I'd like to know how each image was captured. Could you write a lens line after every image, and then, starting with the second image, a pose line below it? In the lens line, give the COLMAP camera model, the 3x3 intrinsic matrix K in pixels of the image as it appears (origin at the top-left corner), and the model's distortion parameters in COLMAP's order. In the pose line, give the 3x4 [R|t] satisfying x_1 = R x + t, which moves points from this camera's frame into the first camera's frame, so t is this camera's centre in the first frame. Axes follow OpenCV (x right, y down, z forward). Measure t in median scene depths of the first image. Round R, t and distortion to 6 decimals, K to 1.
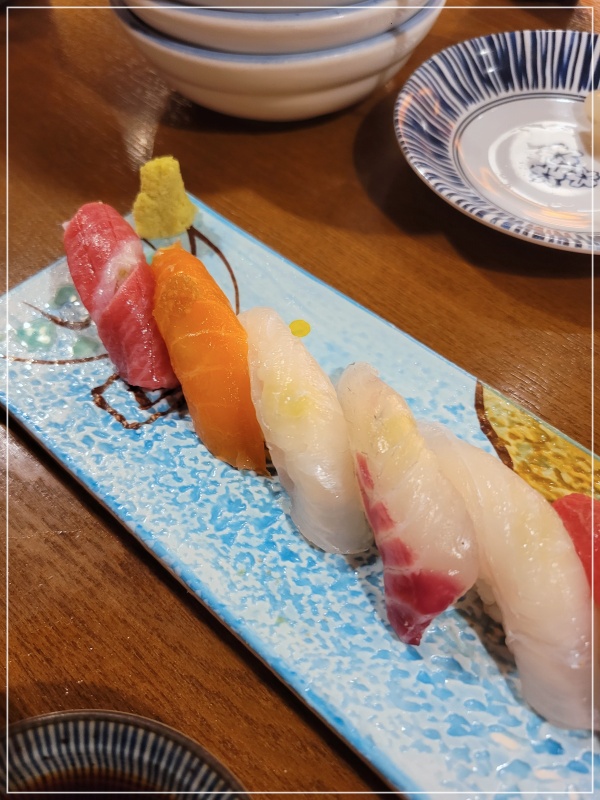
lens RADIAL K [[647.4, 0, 300.0], [0, 647.4, 400.0], [0, 0, 1]] dist [0.004768, 0.012622]
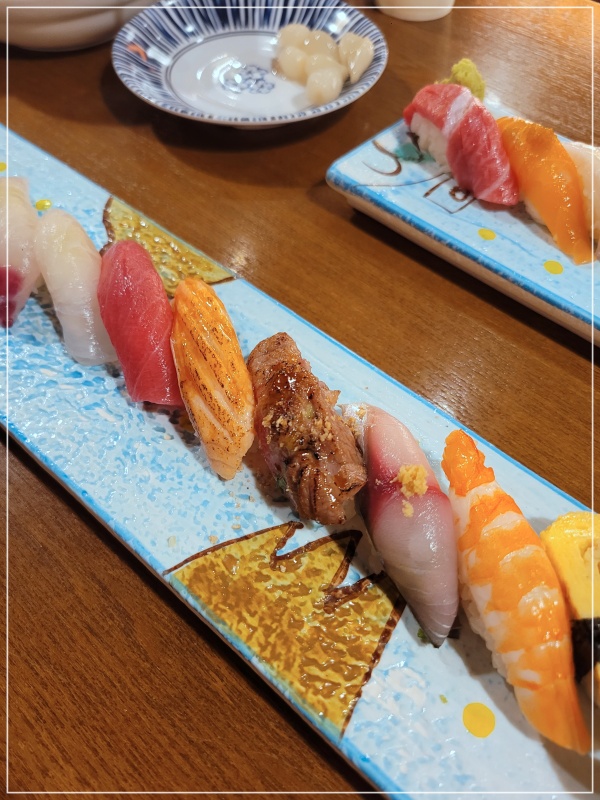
lens RADIAL K [[647.4, 0, 300.0], [0, 647.4, 400.0], [0, 0, 1]] dist [0.004768, 0.012622]
pose [[0.999983, -0.005830, 0.000069, 0.546322], [0.005829, 0.999640, -0.026199, 0.370069], [0.000084, 0.026199, 0.999657, -0.358076]]
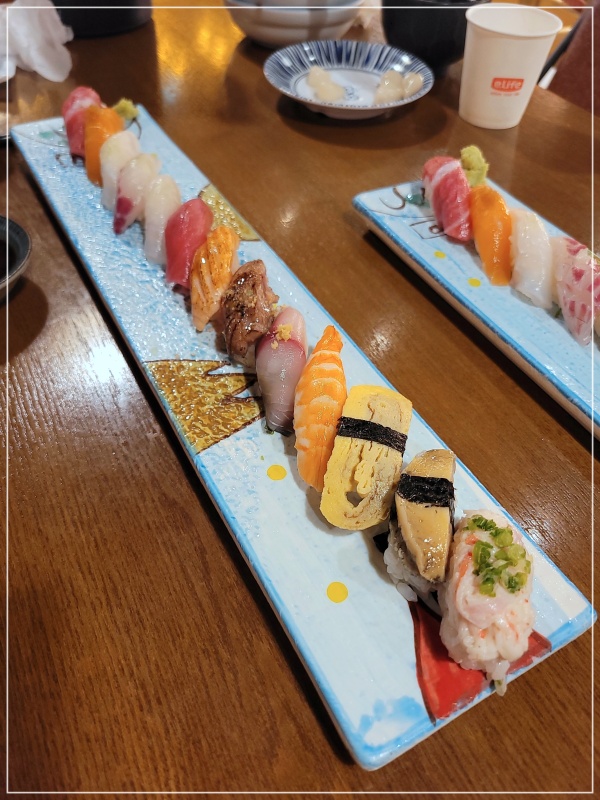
lens RADIAL K [[647.4, 0, 300.0], [0, 647.4, 400.0], [0, 0, 1]] dist [0.004768, 0.012622]
pose [[0.942549, 0.252357, -0.218899, 0.986180], [-0.285942, 0.948253, -0.138037, 0.713449], [0.172737, 0.192700, 0.965934, -0.775798]]
